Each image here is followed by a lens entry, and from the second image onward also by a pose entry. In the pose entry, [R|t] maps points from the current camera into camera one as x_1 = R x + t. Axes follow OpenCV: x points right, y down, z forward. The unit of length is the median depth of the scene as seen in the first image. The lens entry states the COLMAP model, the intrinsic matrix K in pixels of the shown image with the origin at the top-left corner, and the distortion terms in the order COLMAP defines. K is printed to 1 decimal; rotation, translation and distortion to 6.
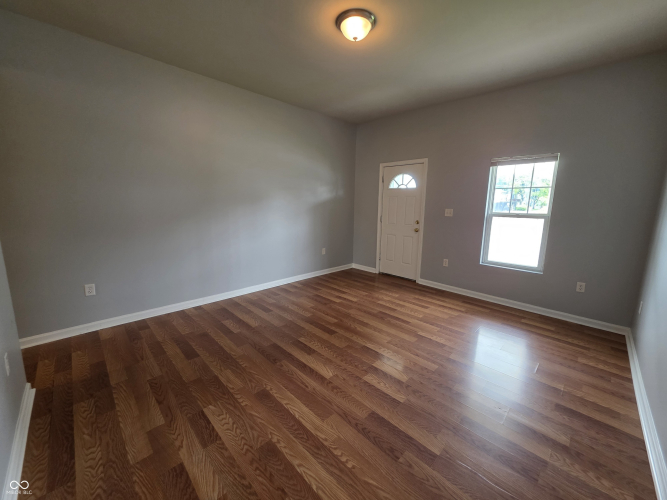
lens RADIAL K [[264.3, 0, 333.6], [0, 264.3, 248.4], [0, 0, 1]] dist [-0.000266, -0.000029]
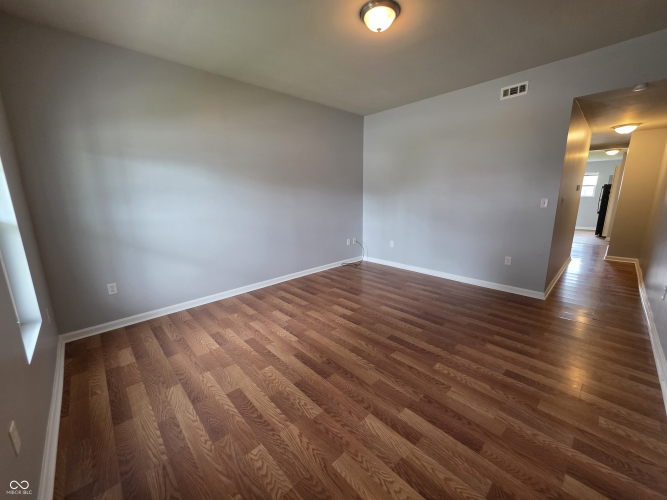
lens RADIAL K [[264.3, 0, 333.4], [0, 264.3, 250.3], [0, 0, 1]] dist [-0.000266, -0.000029]
pose [[-0.999636, -0.005983, 0.026326, 0.162227], [0.004189, 0.928949, 0.370185, -0.279797], [-0.026670, 0.370161, -0.928585, 1.610251]]
